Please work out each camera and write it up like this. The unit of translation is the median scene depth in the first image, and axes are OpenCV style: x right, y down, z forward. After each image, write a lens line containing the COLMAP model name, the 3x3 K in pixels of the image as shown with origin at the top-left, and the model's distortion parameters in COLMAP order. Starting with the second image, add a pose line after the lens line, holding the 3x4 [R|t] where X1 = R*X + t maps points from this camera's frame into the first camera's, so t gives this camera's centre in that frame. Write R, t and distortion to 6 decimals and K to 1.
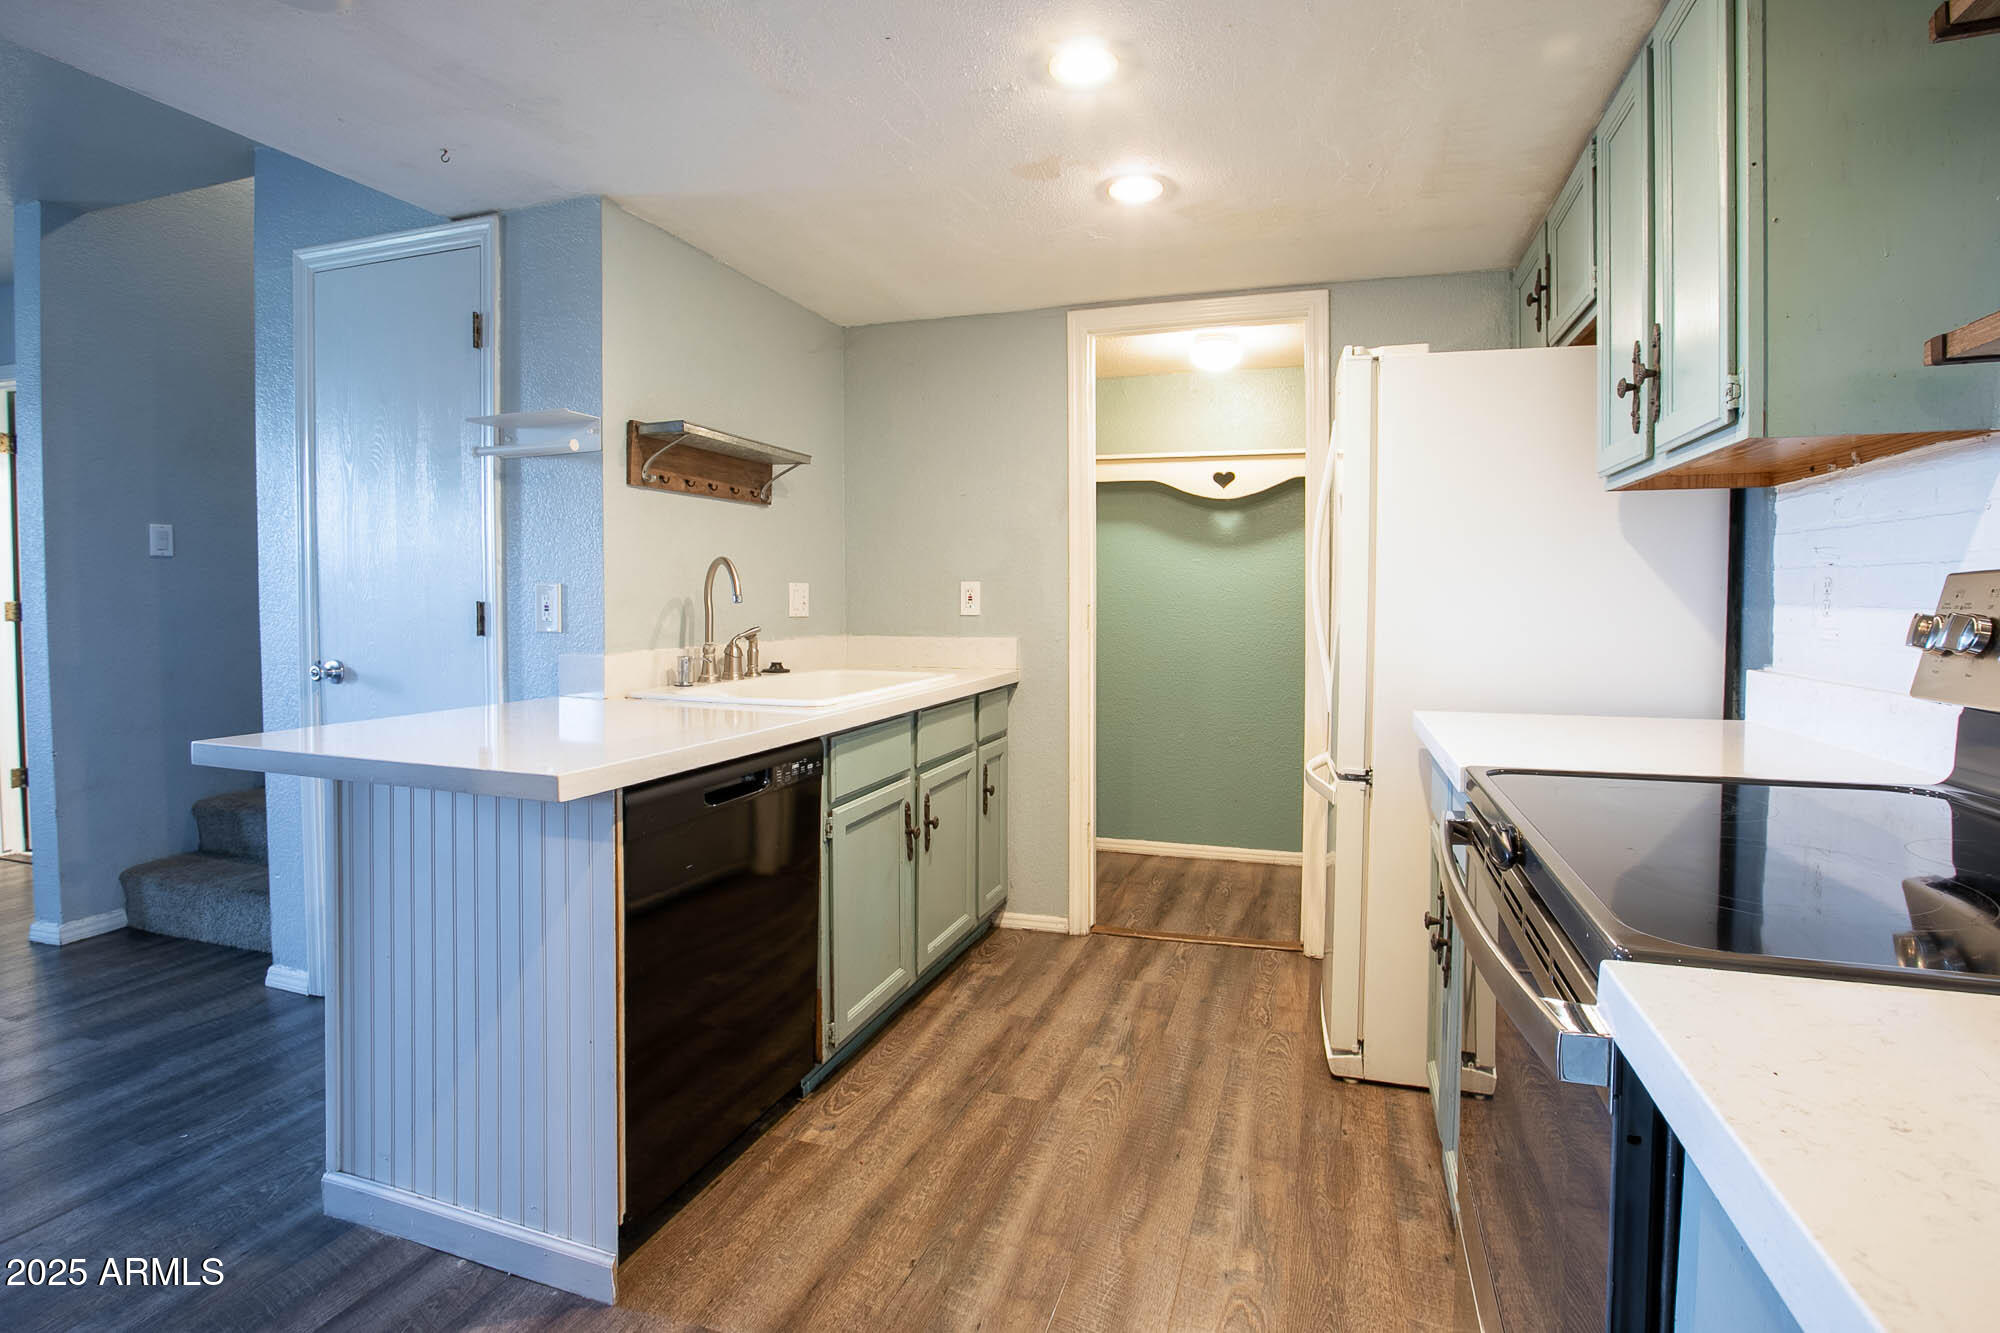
lens RADIAL K [[939.6, 0, 1009.9], [0, 939.6, 638.7], [0, 0, 1]] dist [-0.044513, 0.001204]
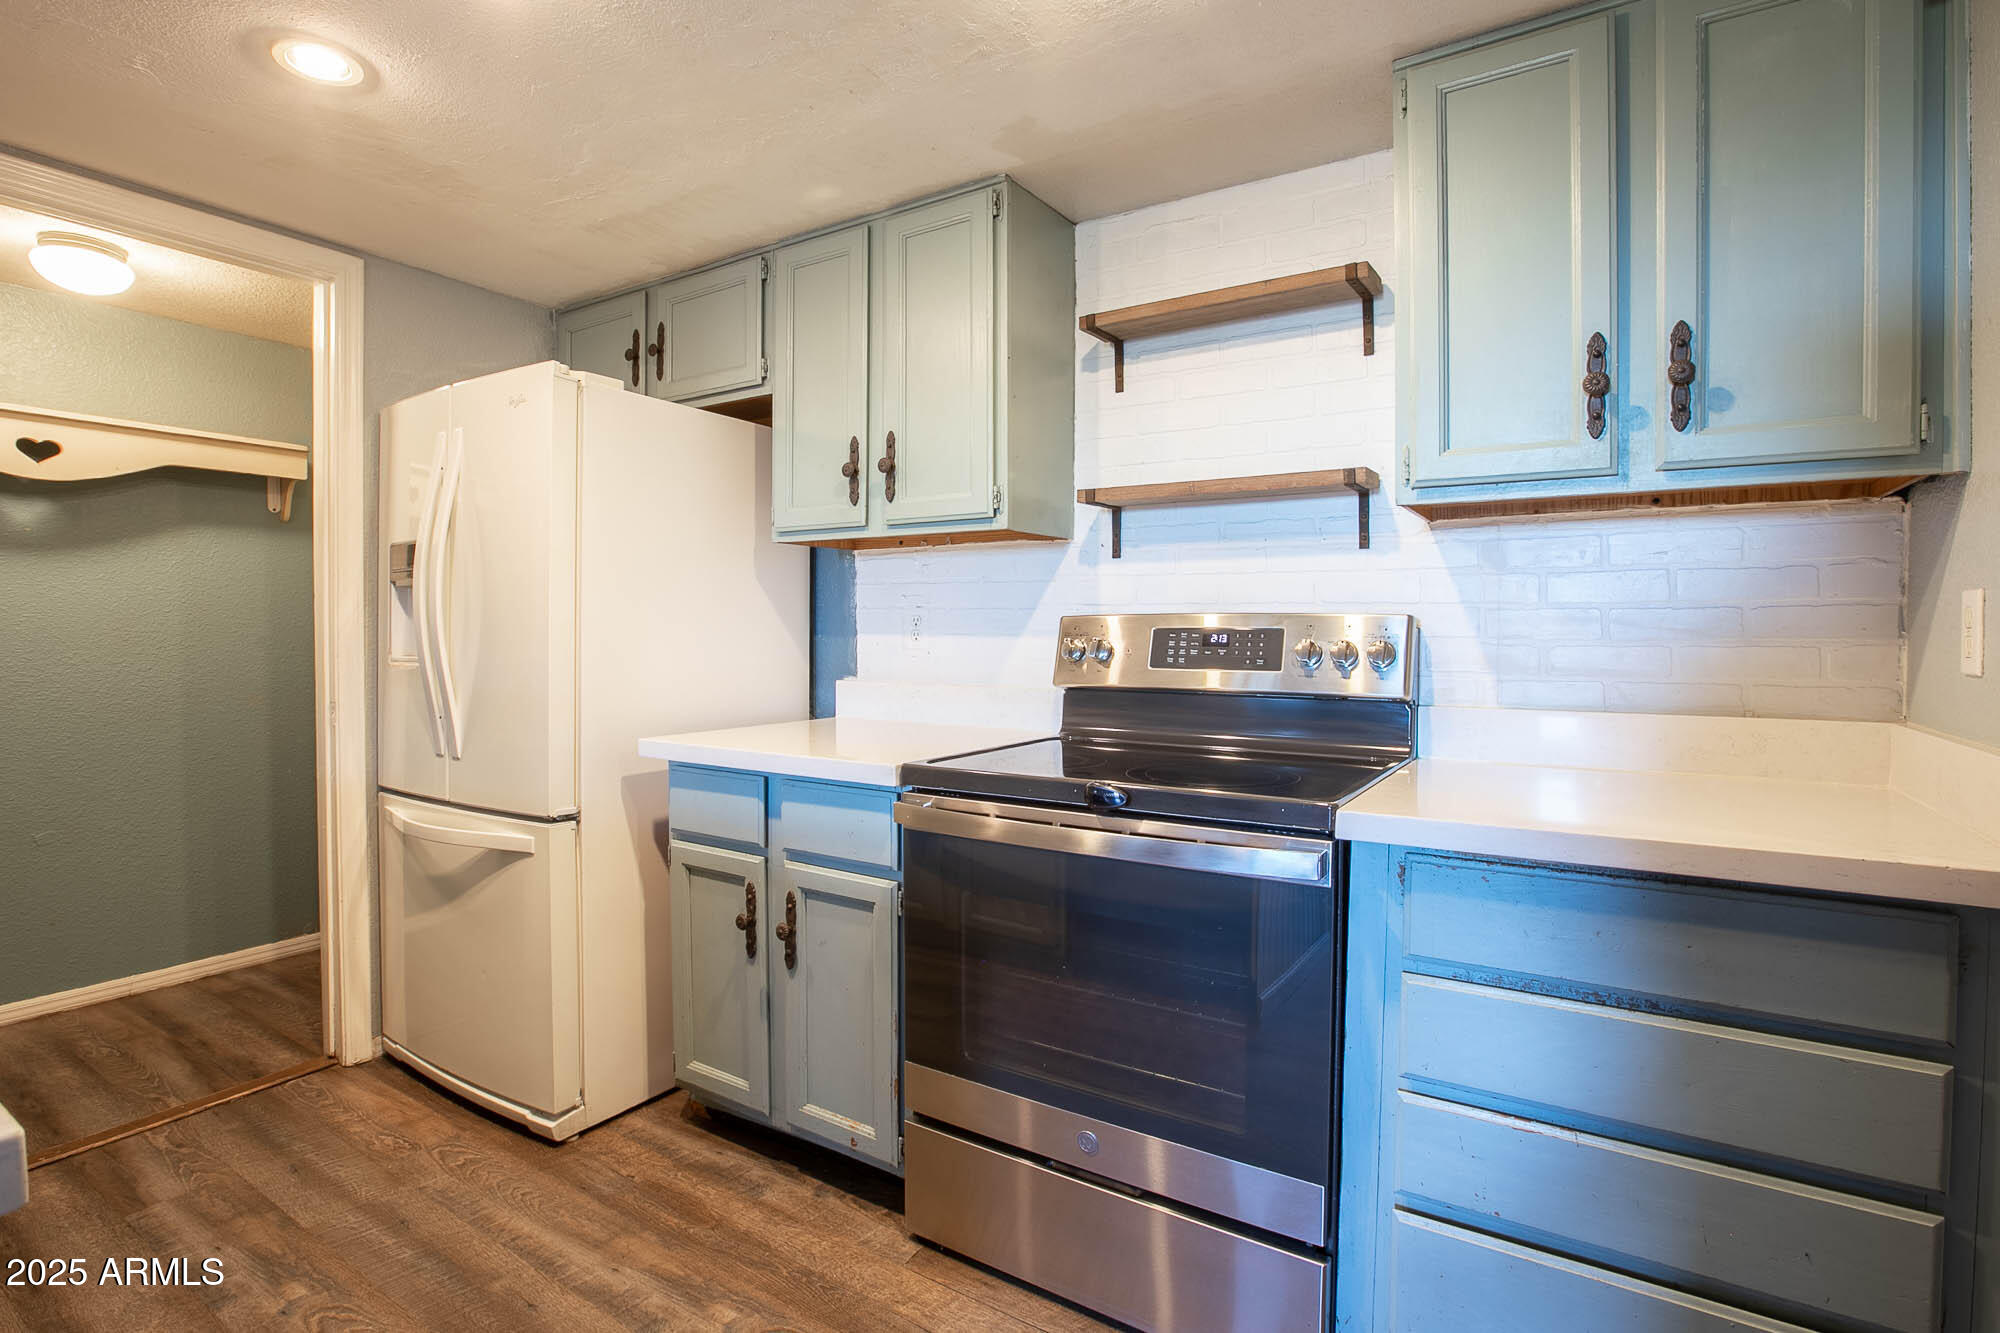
lens RADIAL K [[943.2, 0, 1001.5], [0, 943.2, 656.8], [0, 0, 1]] dist [-0.065459, 0.013717]
pose [[0.236112, -0.026927, 0.971353, -0.351363], [0.037017, 0.999140, 0.018700, -0.012681], [-0.971021, 0.031541, 0.236906, 0.278592]]
